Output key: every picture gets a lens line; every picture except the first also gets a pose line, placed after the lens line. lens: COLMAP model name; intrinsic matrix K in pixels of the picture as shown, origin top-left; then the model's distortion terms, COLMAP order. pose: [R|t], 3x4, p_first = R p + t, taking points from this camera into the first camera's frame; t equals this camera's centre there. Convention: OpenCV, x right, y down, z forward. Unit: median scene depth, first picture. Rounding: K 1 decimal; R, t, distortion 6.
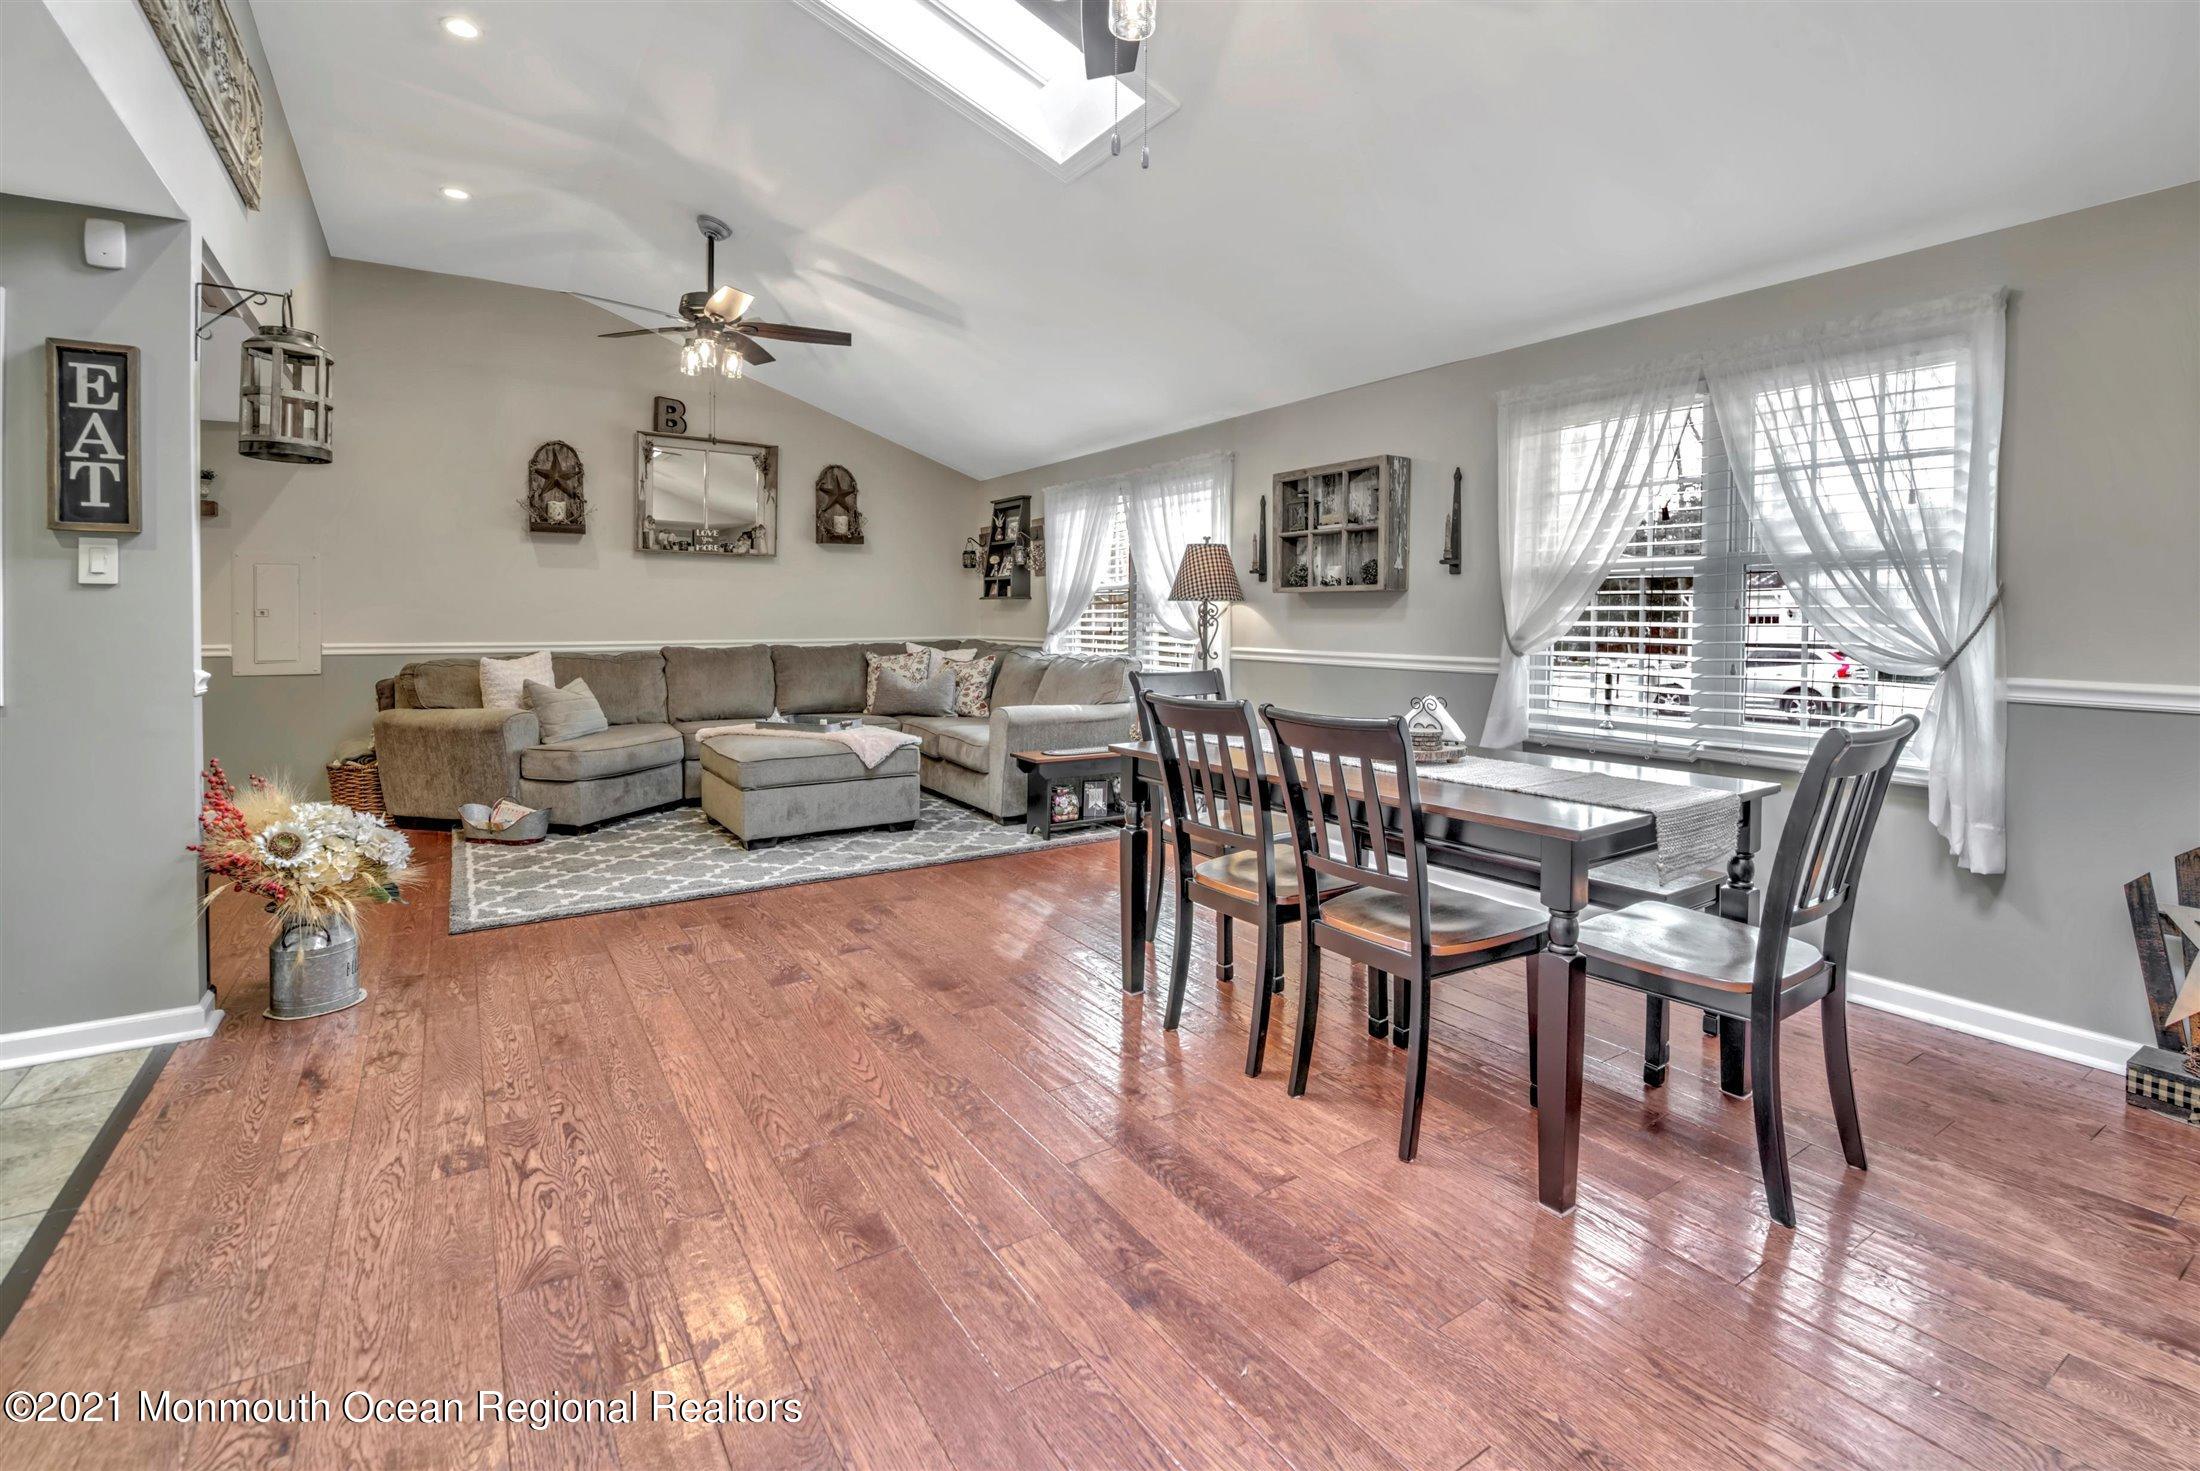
lens RADIAL K [[1003.4, 0, 1118.9], [0, 1003.4, 641.1], [0, 0, 1]] dist [-0.002412, -0.008210]
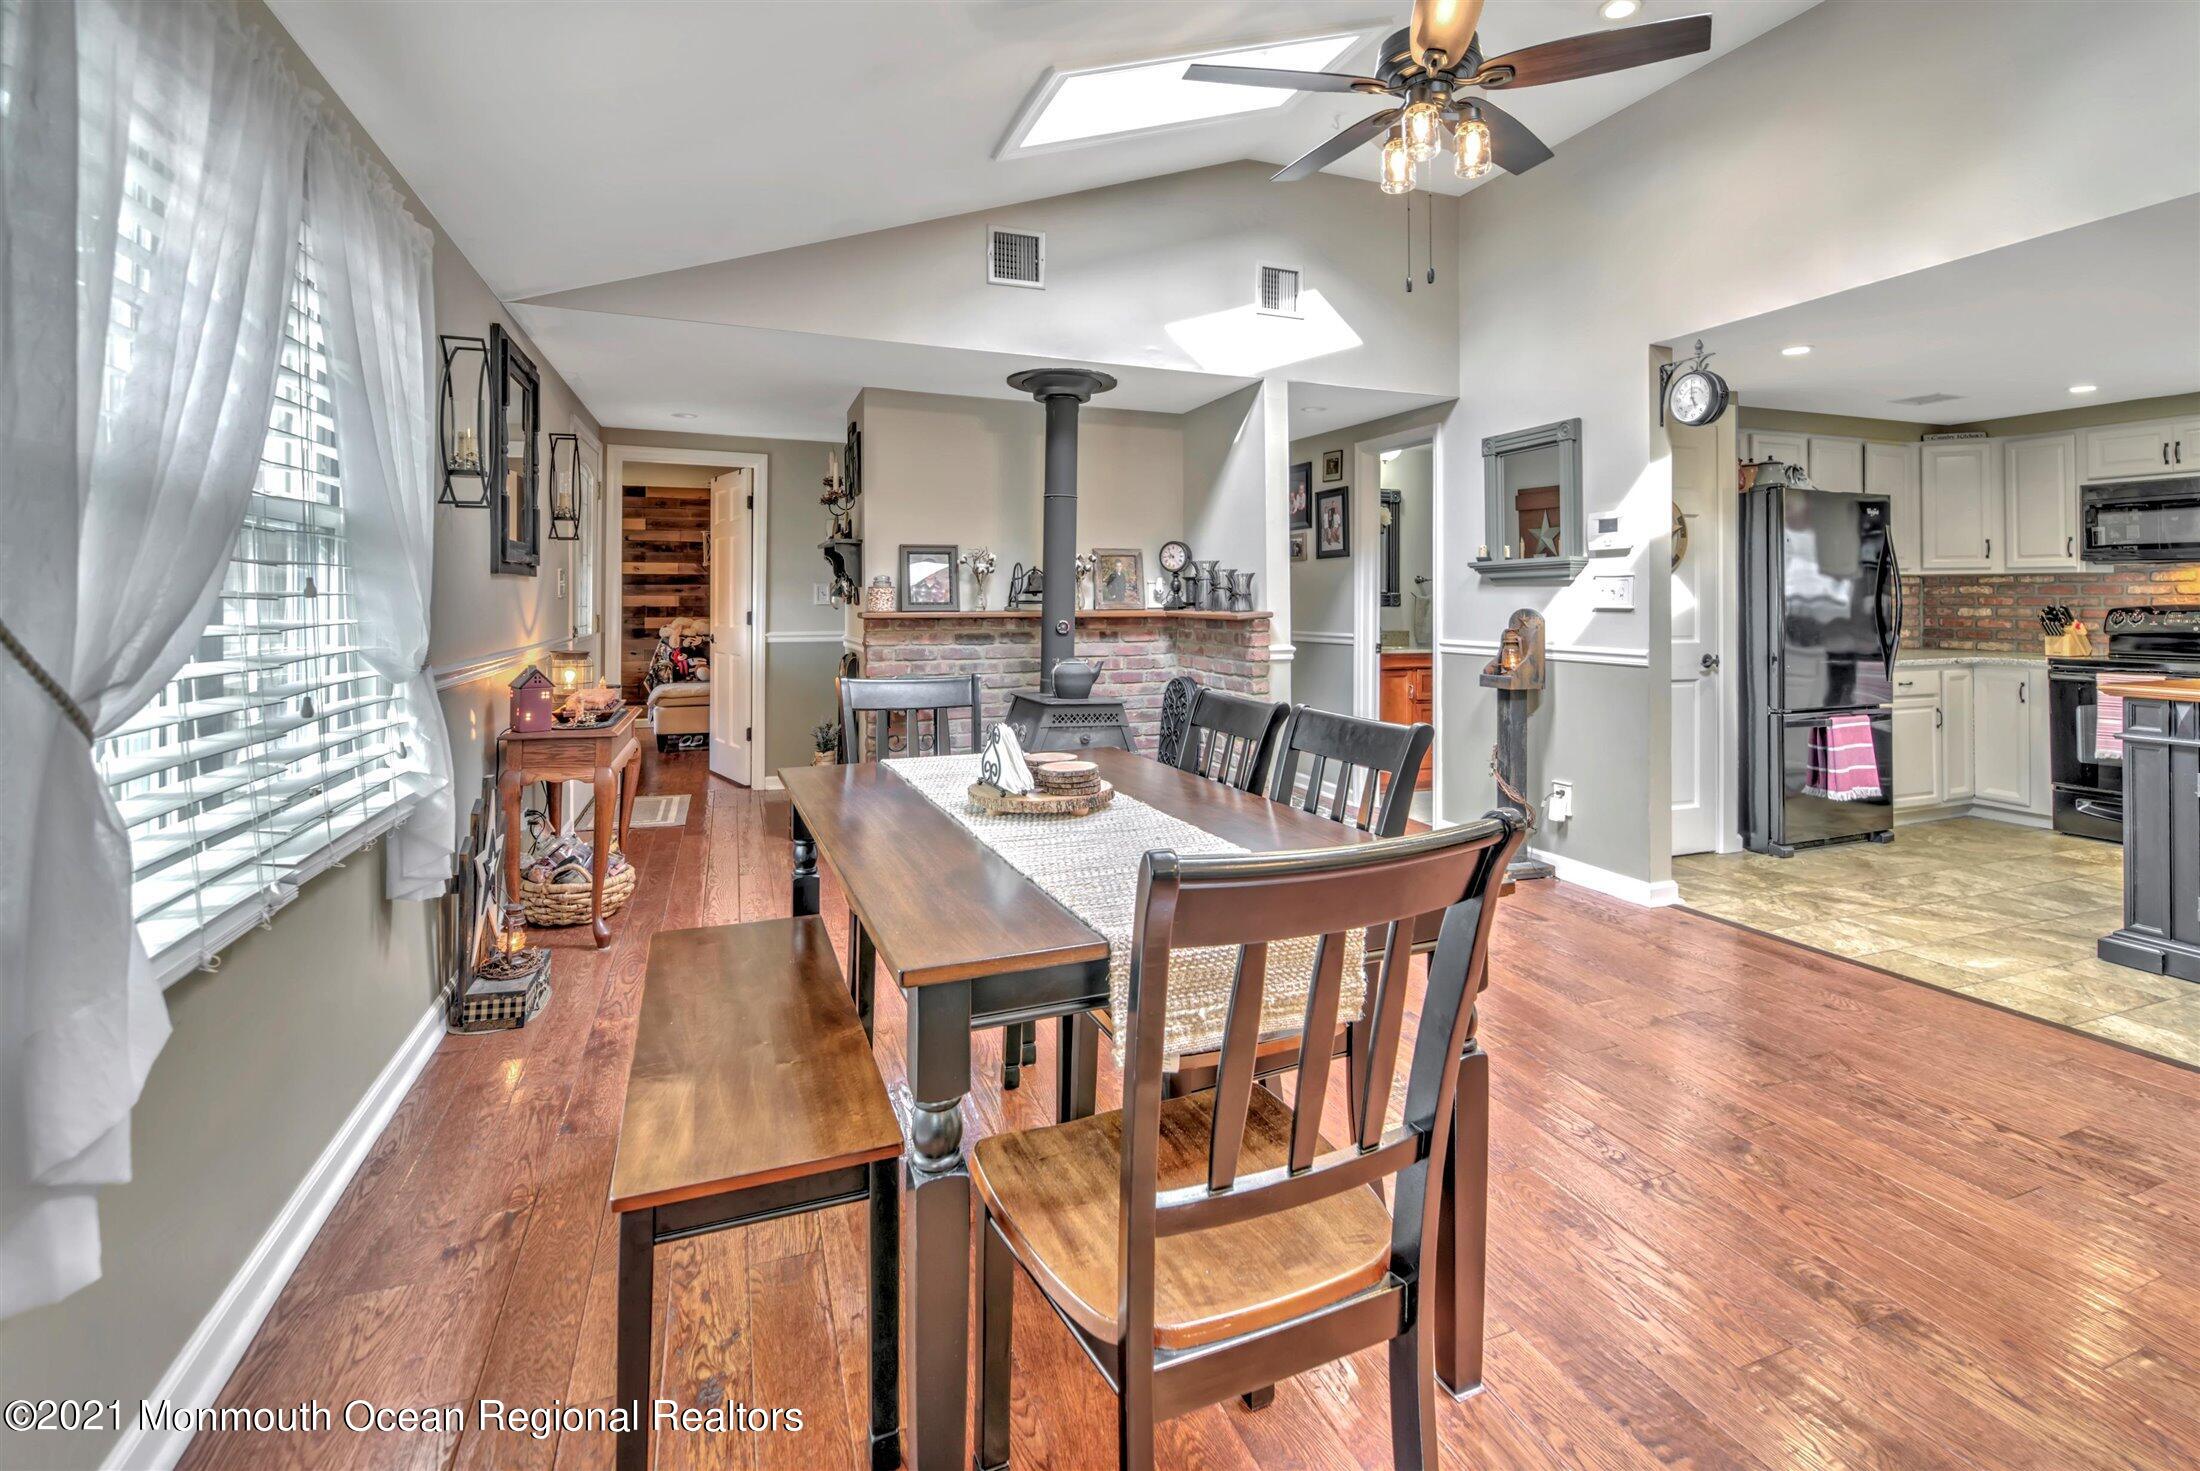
lens RADIAL K [[1003.4, 0, 1123.9], [0, 1003.4, 589.9], [0, 0, 1]] dist [-0.002412, -0.008210]
pose [[-0.976844, -0.000074, 0.213951, 0.039496], [0.002840, 0.999907, 0.013314, -0.024389], [-0.213933, 0.013614, -0.976754, 0.838487]]
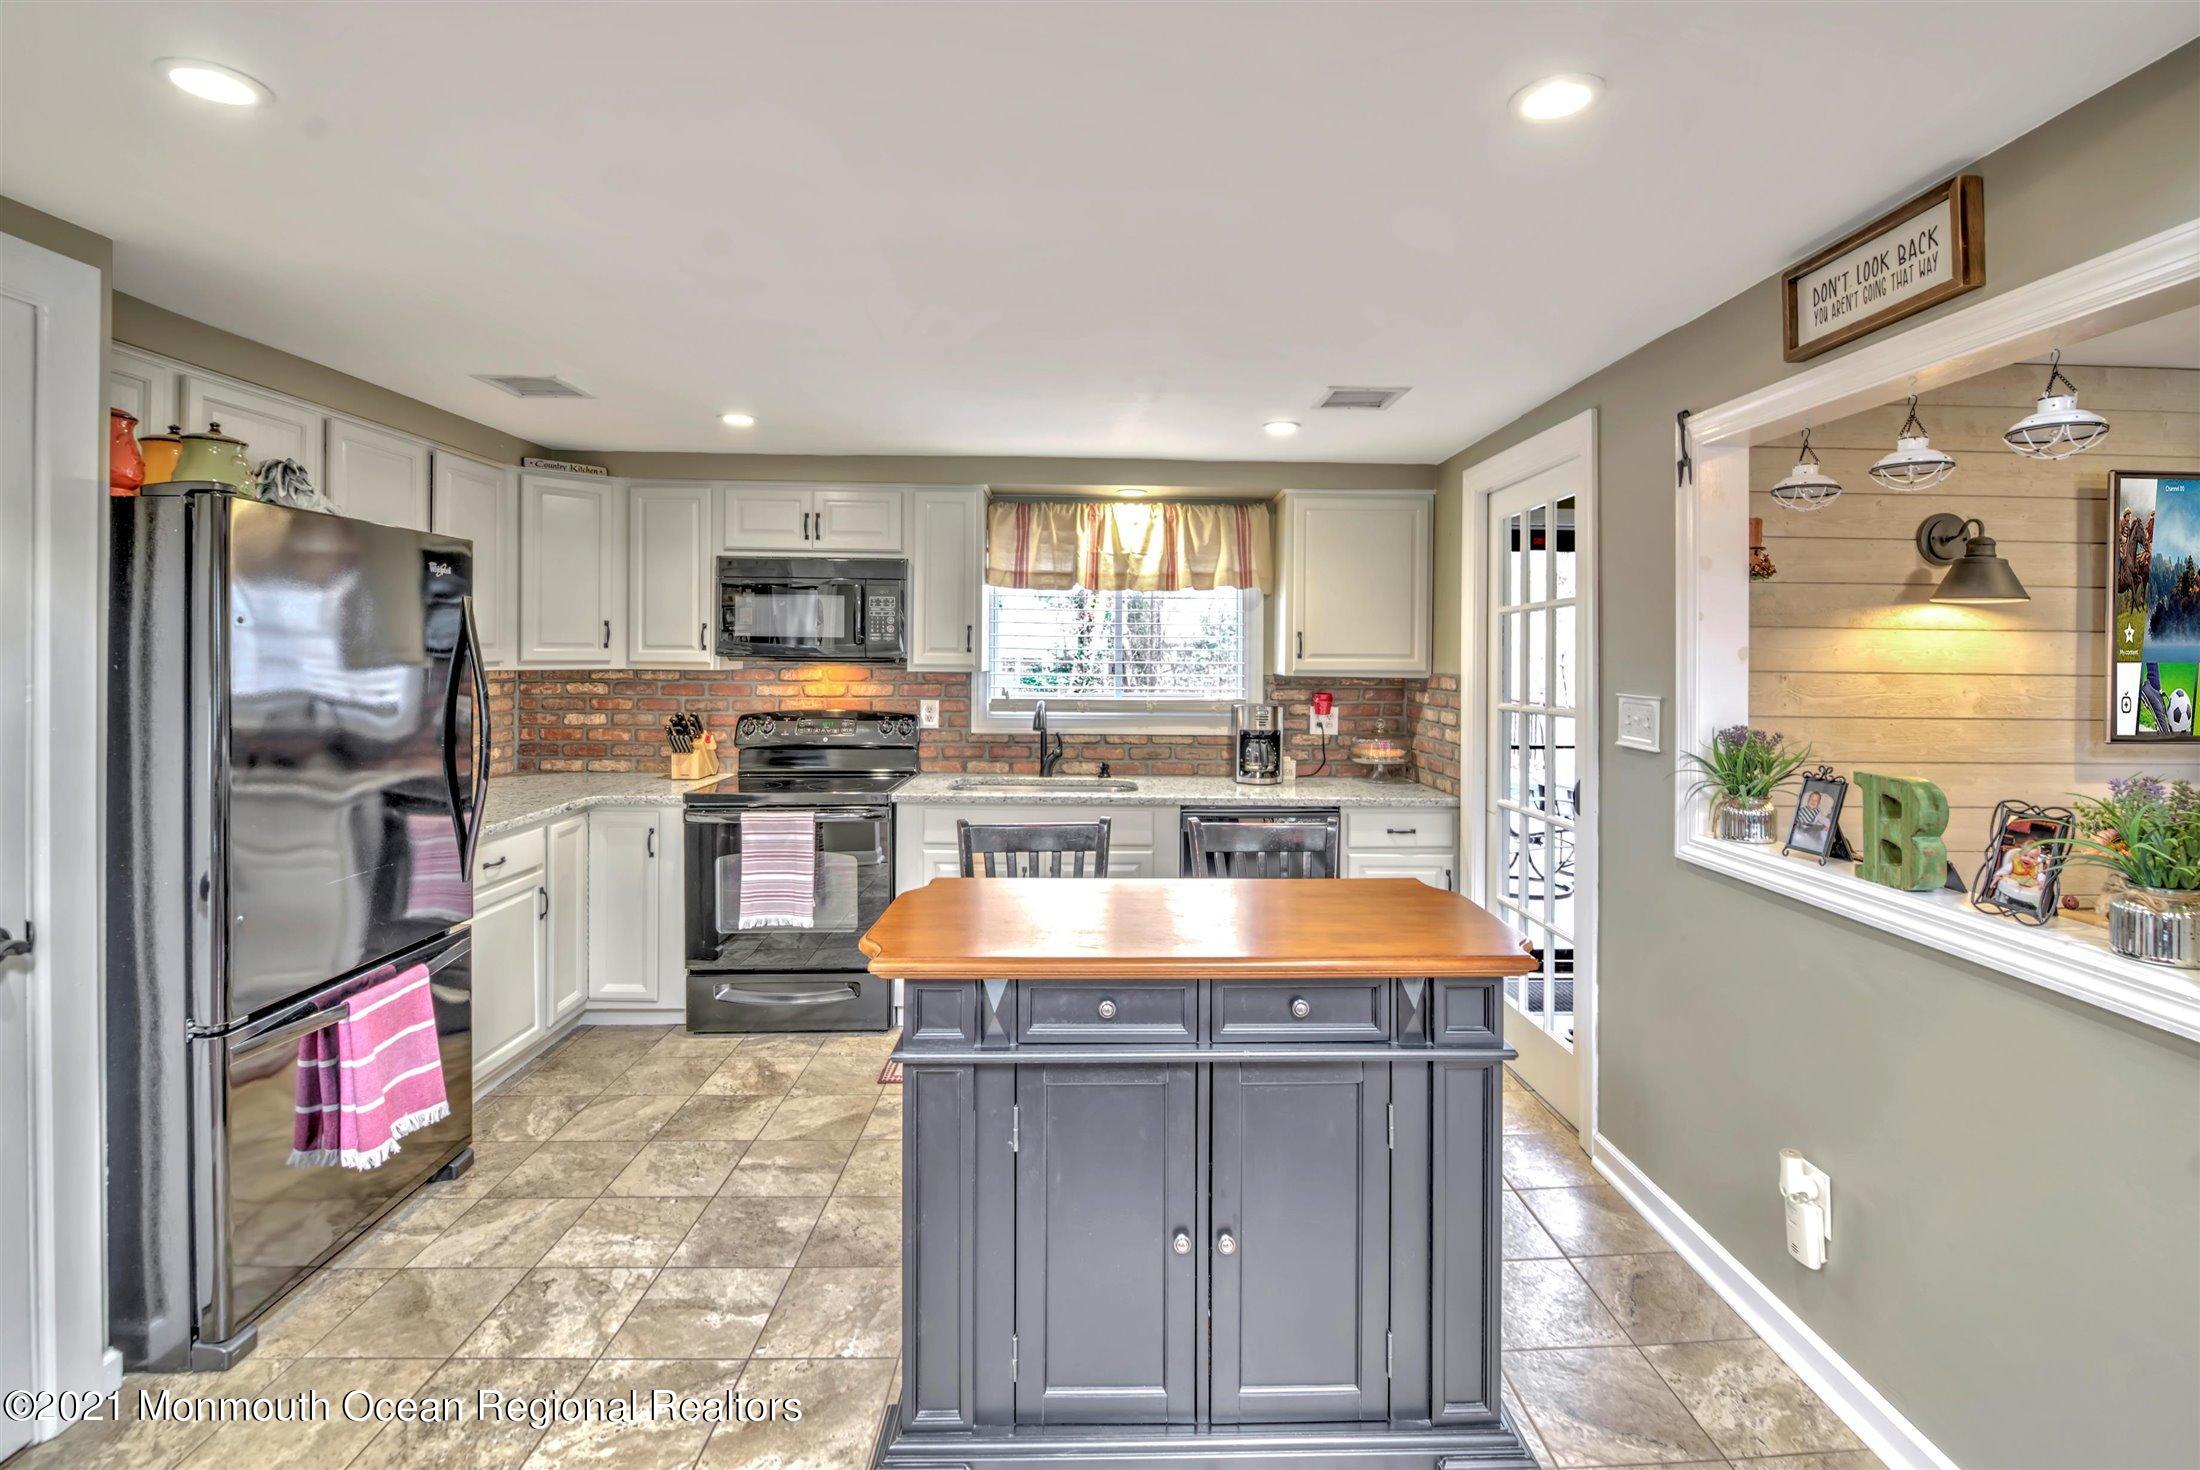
lens RADIAL K [[1003.4, 0, 1125.7], [0, 1003.4, 655.7], [0, 0, 1]] dist [-0.002412, -0.008210]
pose [[-0.528245, -0.004954, -0.849077, -0.192615], [-0.029779, 0.999476, 0.012695, -0.054629], [0.848569, 0.031990, -0.528116, 0.347869]]
